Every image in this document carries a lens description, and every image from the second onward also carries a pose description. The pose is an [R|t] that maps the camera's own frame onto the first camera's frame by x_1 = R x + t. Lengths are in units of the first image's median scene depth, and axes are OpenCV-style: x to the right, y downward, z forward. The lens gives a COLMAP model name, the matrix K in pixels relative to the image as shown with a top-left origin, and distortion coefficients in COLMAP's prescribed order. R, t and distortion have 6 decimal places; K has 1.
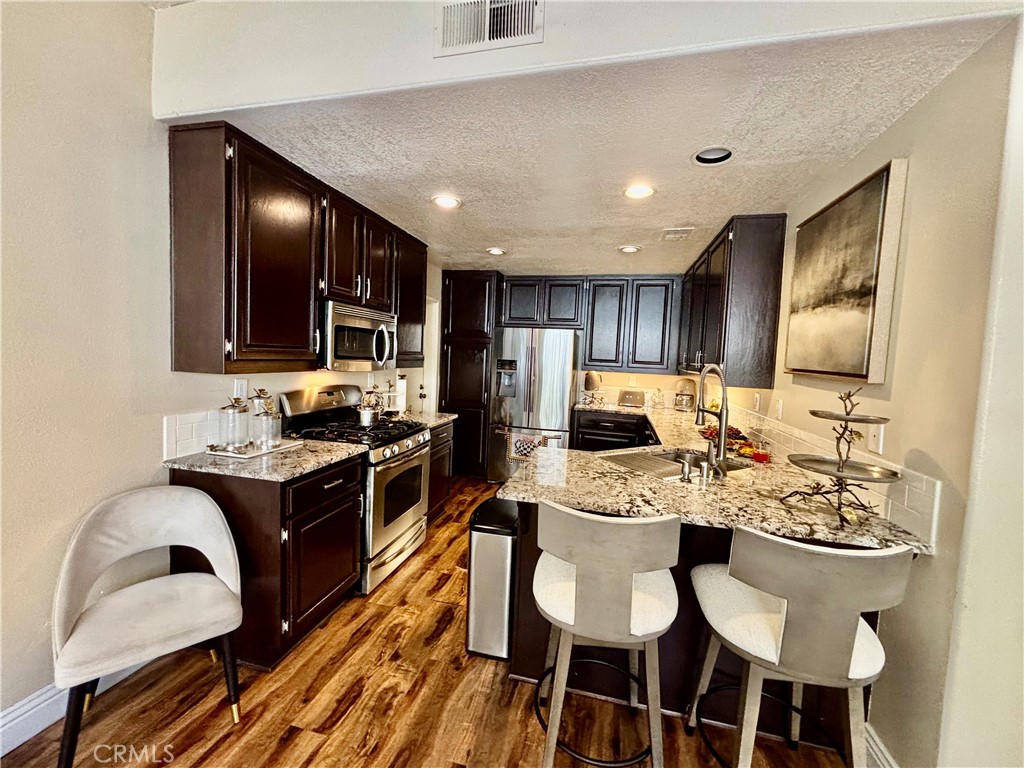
lens RADIAL K [[410.5, 0, 519.7], [0, 410.5, 382.2], [0, 0, 1]] dist [0.006642, -0.000539]
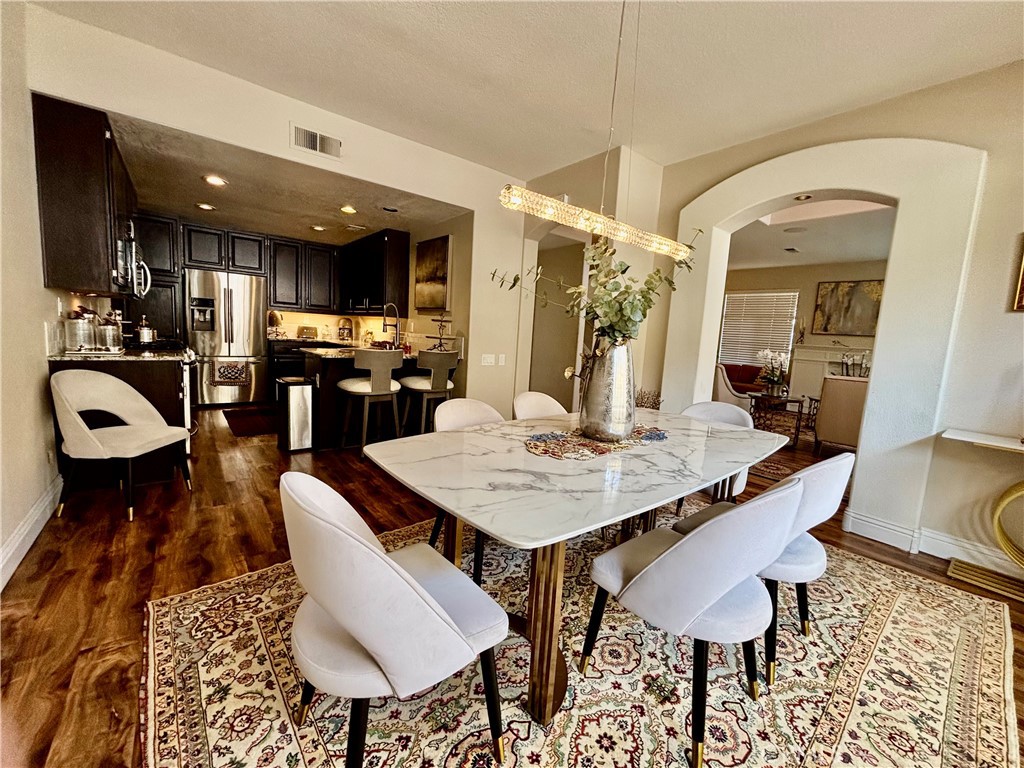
lens RADIAL K [[410.5, 0, 517.3], [0, 410.5, 380.2], [0, 0, 1]] dist [0.006642, -0.000539]
pose [[0.614912, -0.097866, 0.782499, -0.815992], [0.017140, 0.993694, 0.110810, 0.124708], [-0.788409, -0.054726, 0.612712, -0.844121]]
